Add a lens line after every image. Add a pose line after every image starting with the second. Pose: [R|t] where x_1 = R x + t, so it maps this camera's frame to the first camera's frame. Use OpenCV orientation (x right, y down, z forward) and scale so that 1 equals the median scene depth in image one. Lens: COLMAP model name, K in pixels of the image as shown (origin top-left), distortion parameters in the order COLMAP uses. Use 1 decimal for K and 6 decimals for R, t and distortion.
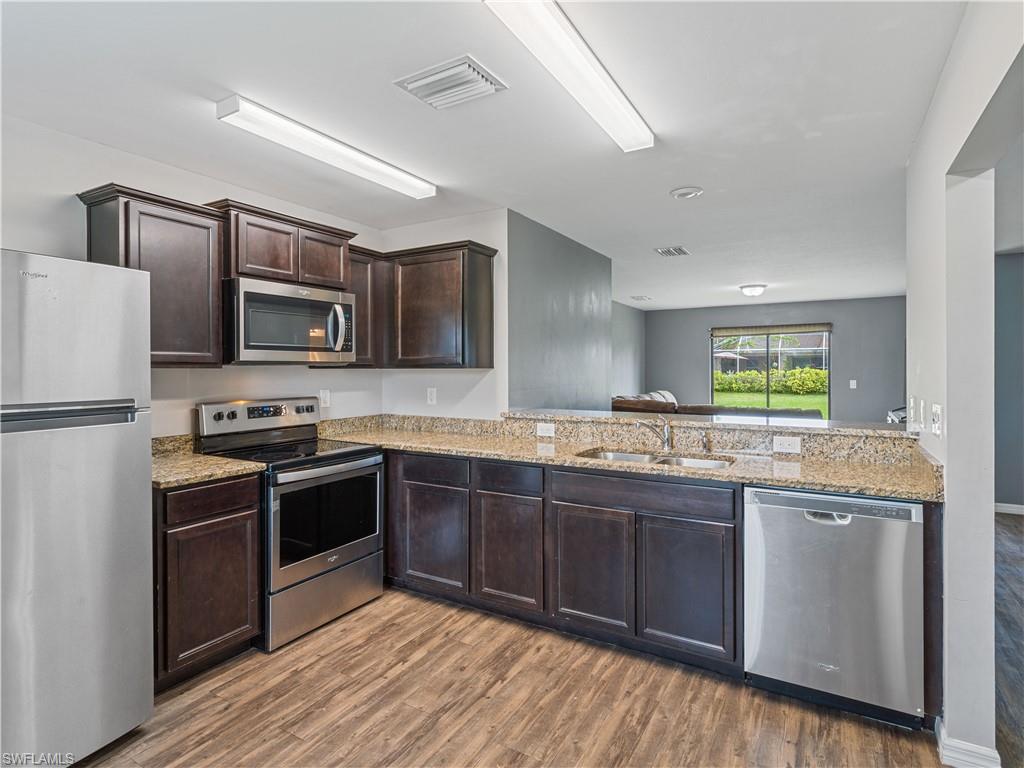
lens RADIAL K [[546.0, 0, 512.5], [0, 546.0, 368.7], [0, 0, 1]] dist [-0.002068, 0.000993]
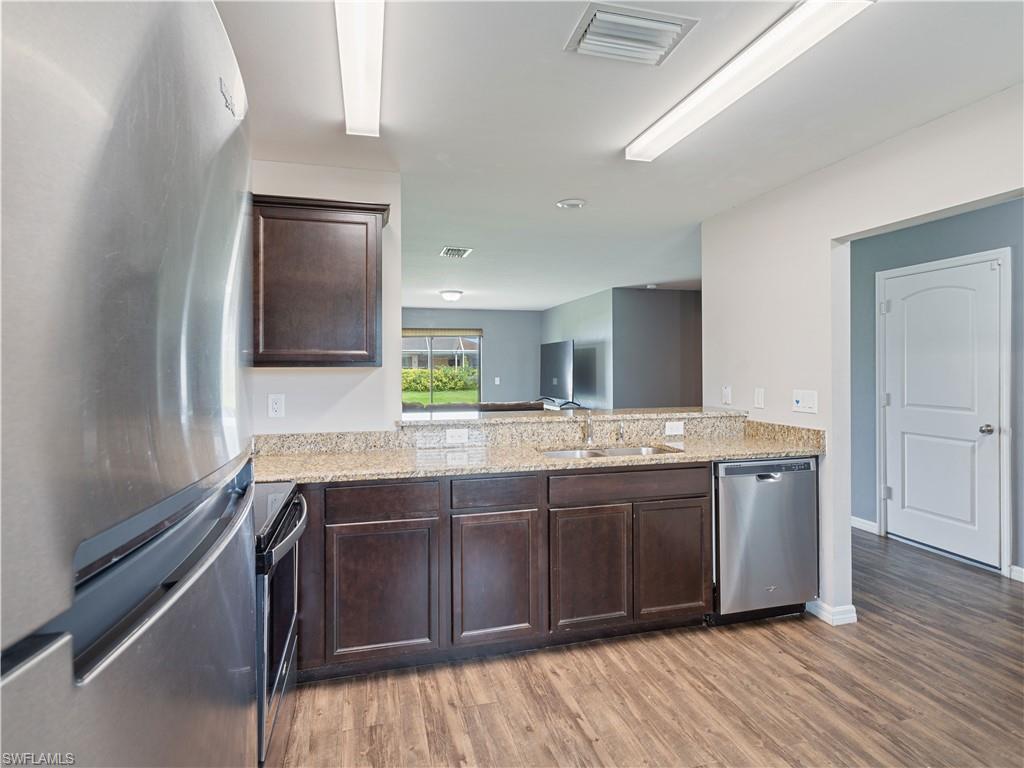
lens RADIAL K [[544.3, 0, 514.9], [0, 544.3, 366.2], [0, 0, 1]] dist [-0.000893, 0.001211]
pose [[0.695299, 0.001790, 0.718719, -0.633642], [0.001232, 0.999992, -0.003682, 0.002151], [-0.718720, 0.003446, 0.695291, 0.397143]]
